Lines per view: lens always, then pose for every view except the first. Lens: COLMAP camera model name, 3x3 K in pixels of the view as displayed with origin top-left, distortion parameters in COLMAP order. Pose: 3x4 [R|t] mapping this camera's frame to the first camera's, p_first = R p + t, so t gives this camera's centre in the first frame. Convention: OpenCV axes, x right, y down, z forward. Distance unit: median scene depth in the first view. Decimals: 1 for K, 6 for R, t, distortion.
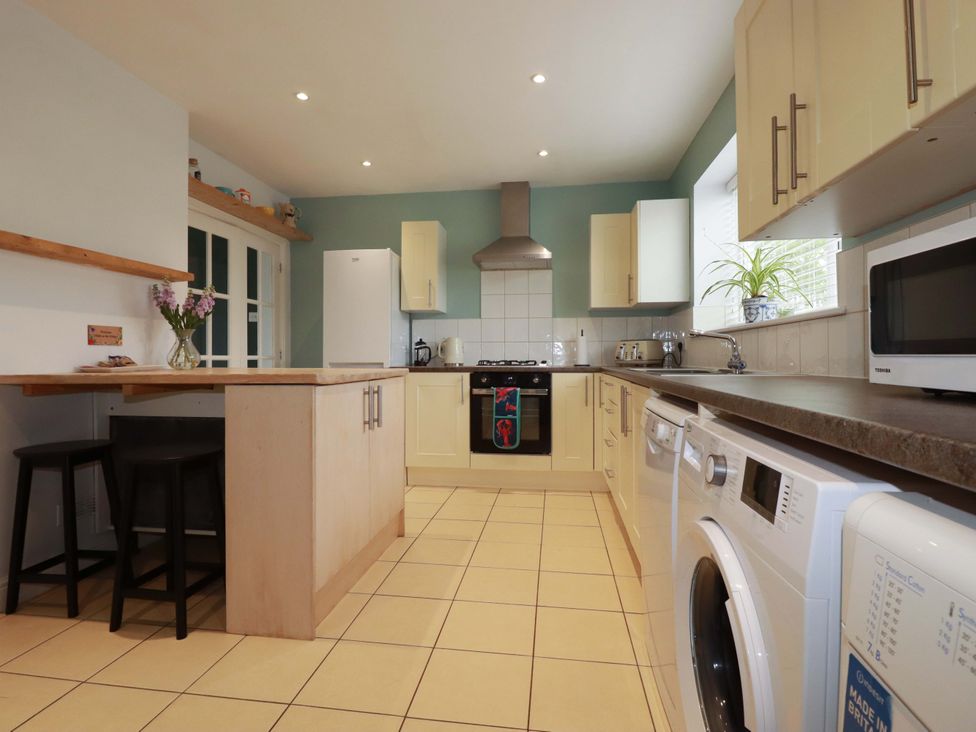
lens RADIAL K [[506.5, 0, 487.1], [0, 506.5, 360.7], [0, 0, 1]] dist [0.002101, -0.012907]
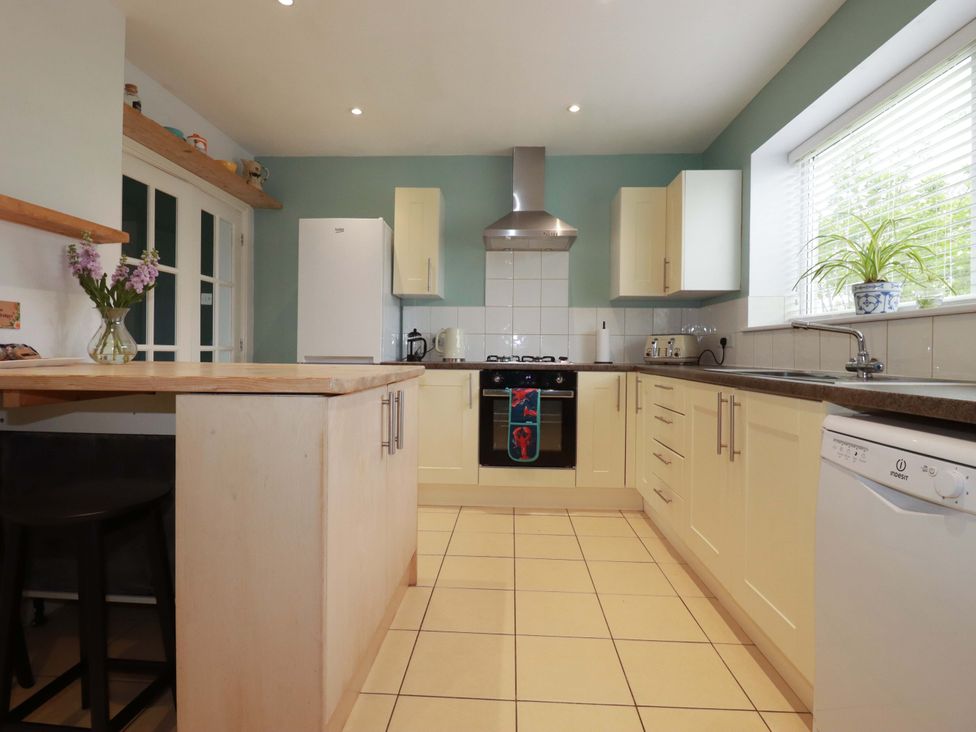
lens RADIAL K [[507.2, 0, 489.8], [0, 507.2, 357.8], [0, 0, 1]] dist [0.002708, -0.013768]
pose [[0.996015, 0.012258, 0.088341, -0.092883], [-0.012853, 0.999898, 0.006161, -0.001934], [-0.088256, -0.007272, 0.996071, 0.170219]]
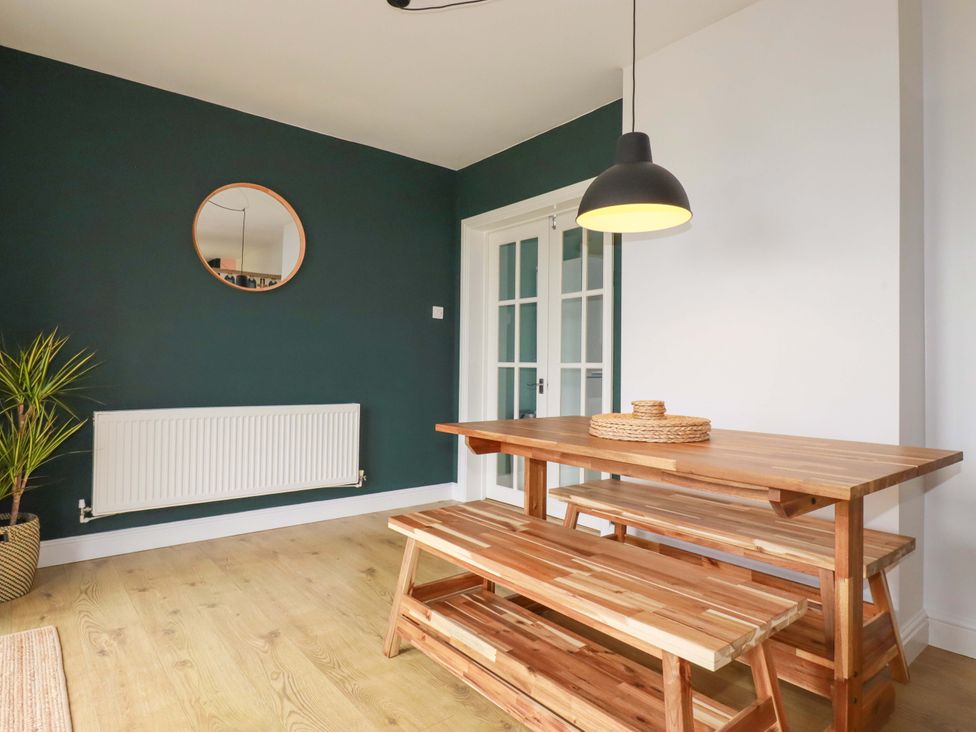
lens RADIAL K [[507.2, 0, 489.8], [0, 507.2, 357.8], [0, 0, 1]] dist [0.002708, -0.013768]
pose [[-0.632741, -0.018151, -0.774150, 0.243591], [-0.011959, 0.999835, -0.013668, -0.005891], [0.774271, 0.000610, -0.632854, 1.491679]]
